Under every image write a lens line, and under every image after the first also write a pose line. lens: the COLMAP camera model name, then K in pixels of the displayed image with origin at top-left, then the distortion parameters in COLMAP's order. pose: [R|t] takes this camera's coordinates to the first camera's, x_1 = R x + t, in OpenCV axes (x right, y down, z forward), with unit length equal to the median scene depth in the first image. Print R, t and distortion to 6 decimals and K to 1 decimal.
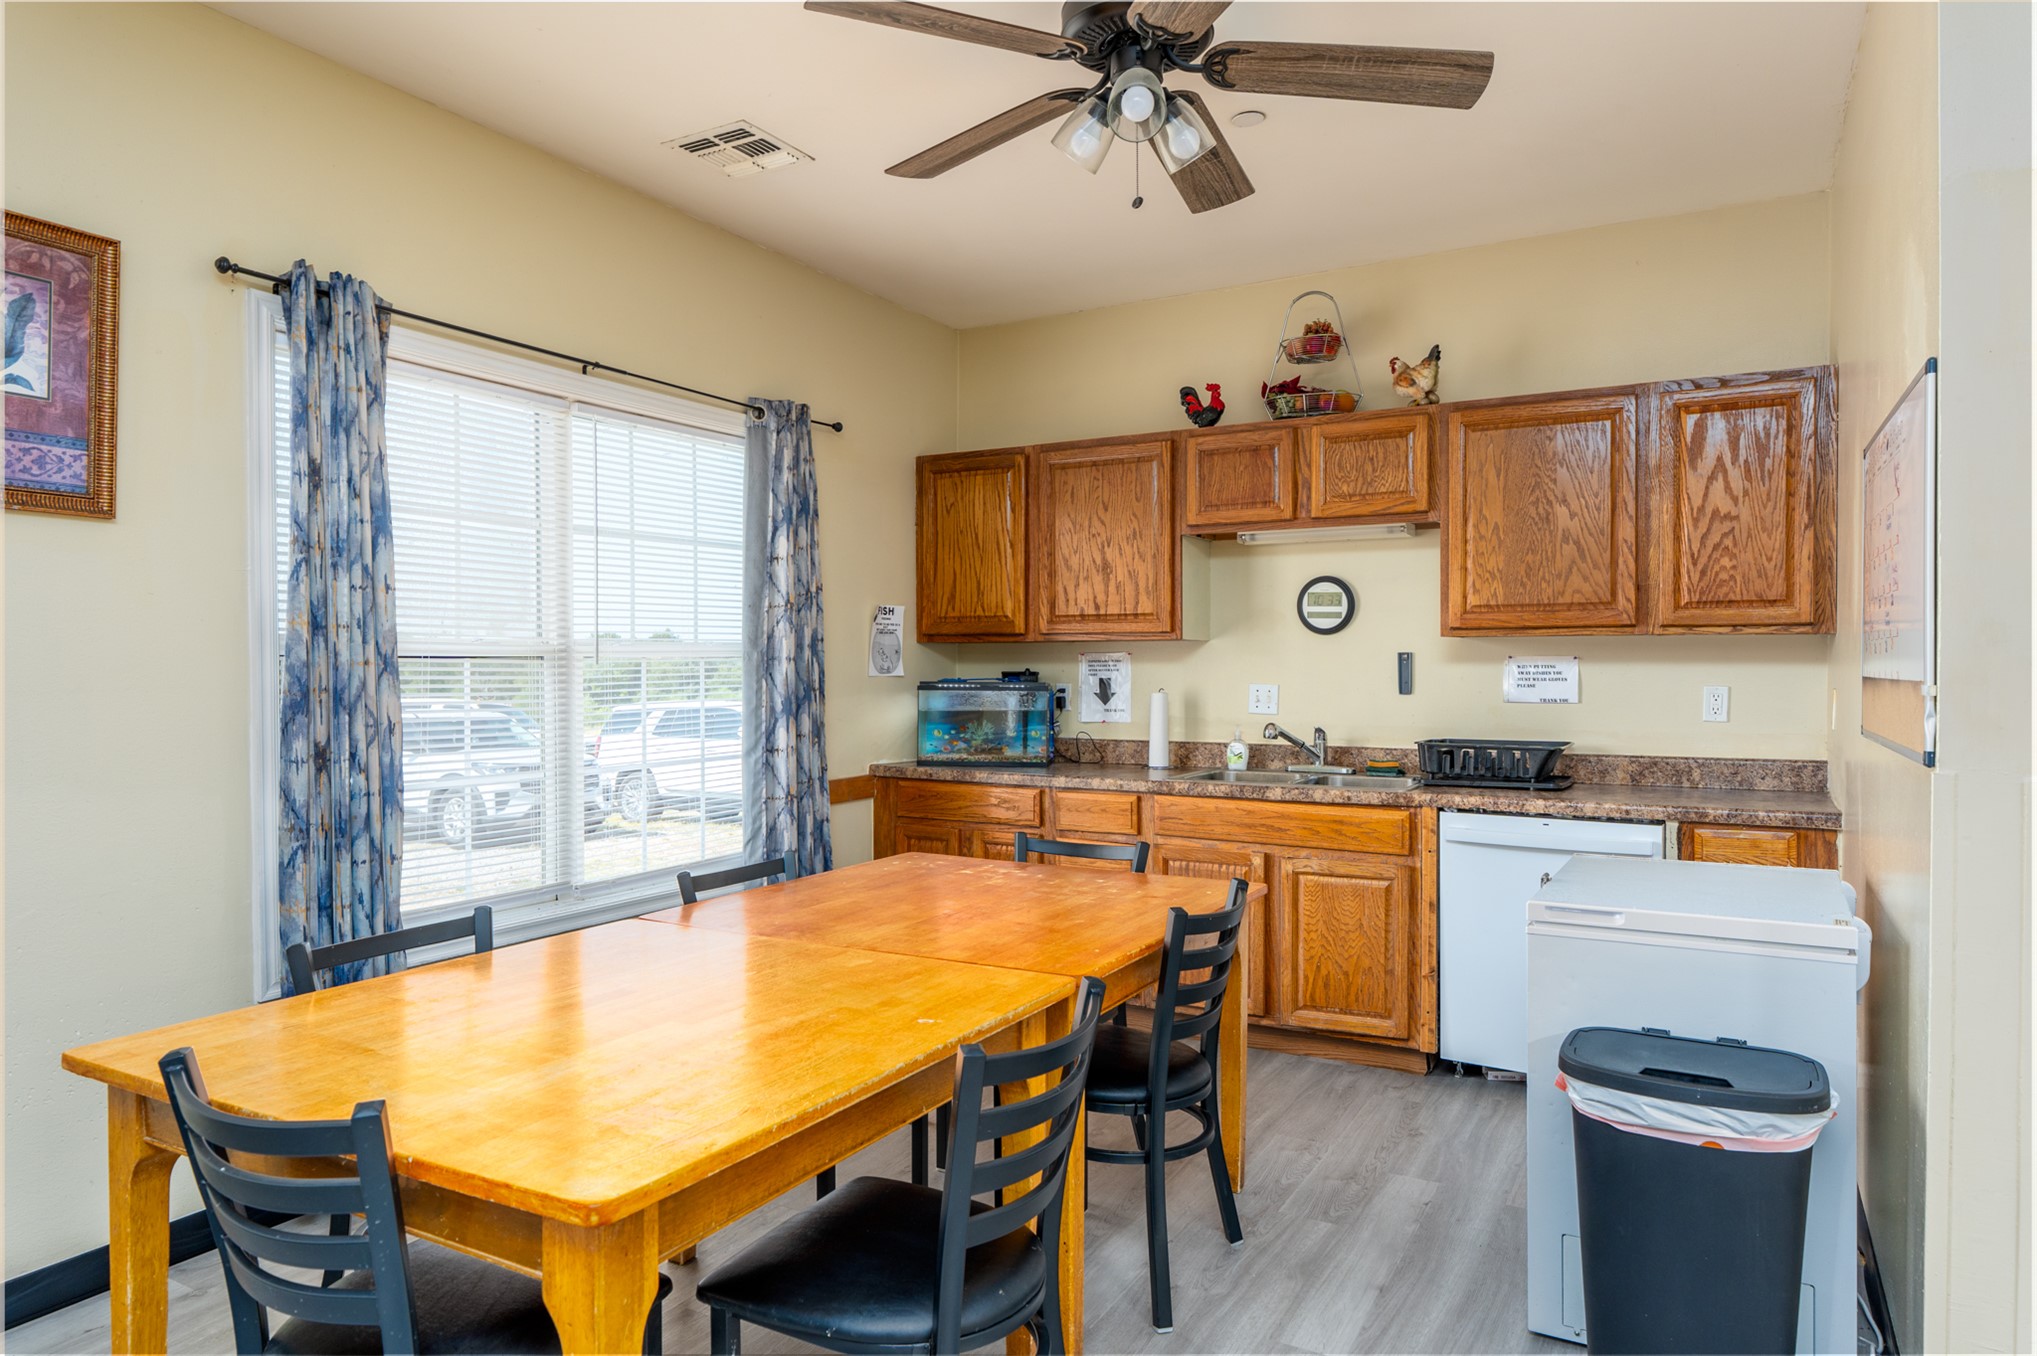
lens RADIAL K [[1256.2, 0, 1018.5], [0, 1256.2, 678.0], [0, 0, 1]] dist [-0.000572, -0.000494]
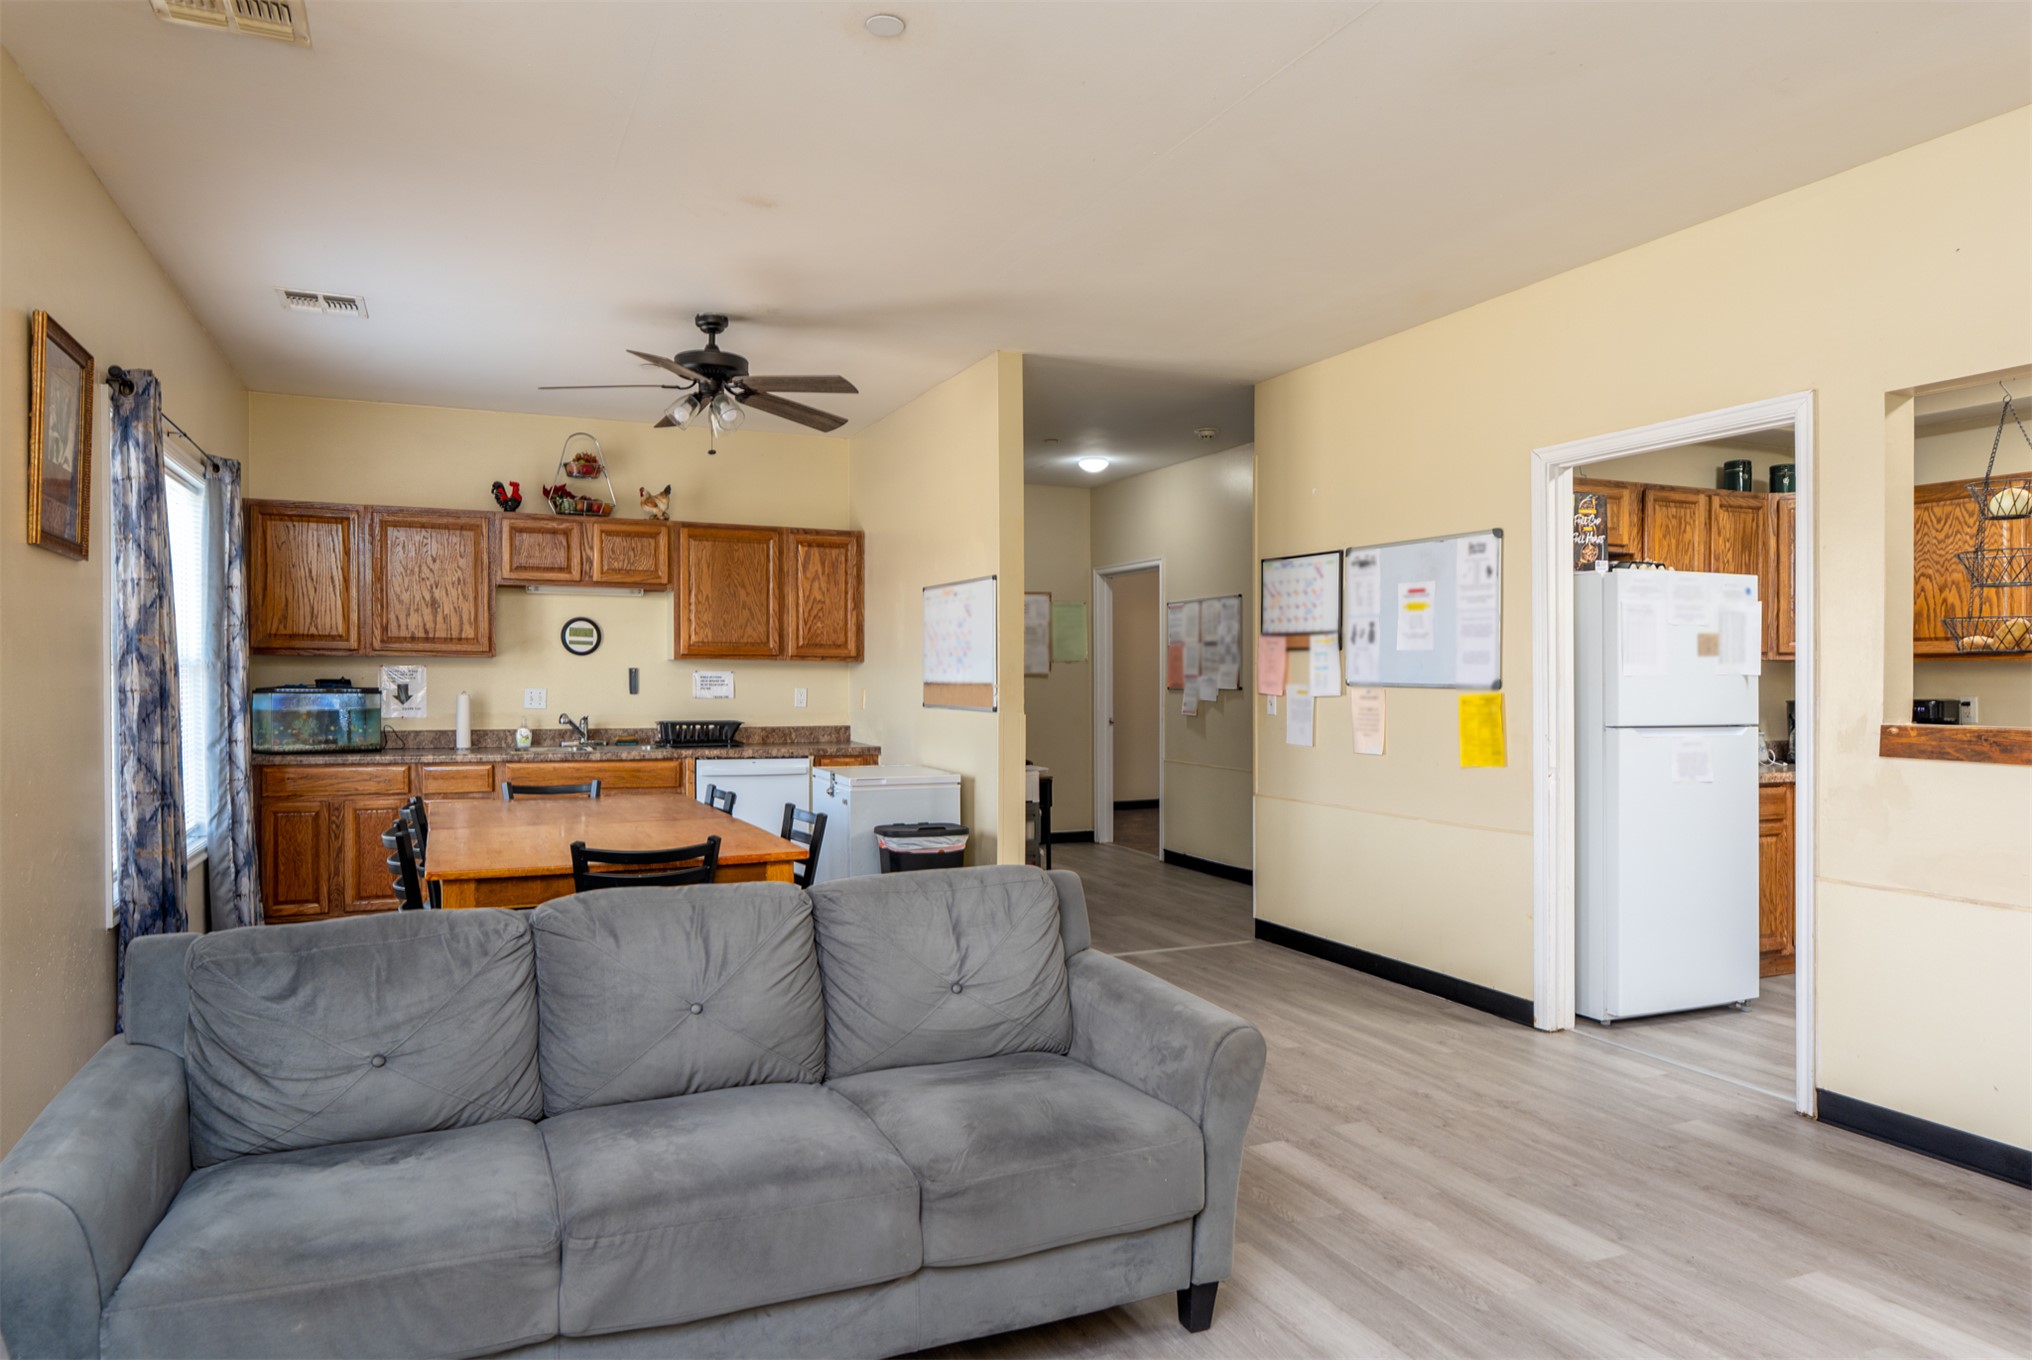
lens RADIAL K [[1253.2, 0, 1016.0], [0, 1253.2, 680.0], [0, 0, 1]] dist [-0.000572, -0.000494]
pose [[0.593052, 0.003081, 0.805158, -0.733692], [0.001268, 0.999988, -0.004761, 0.003310], [-0.805163, 0.003844, 0.593041, -0.360057]]
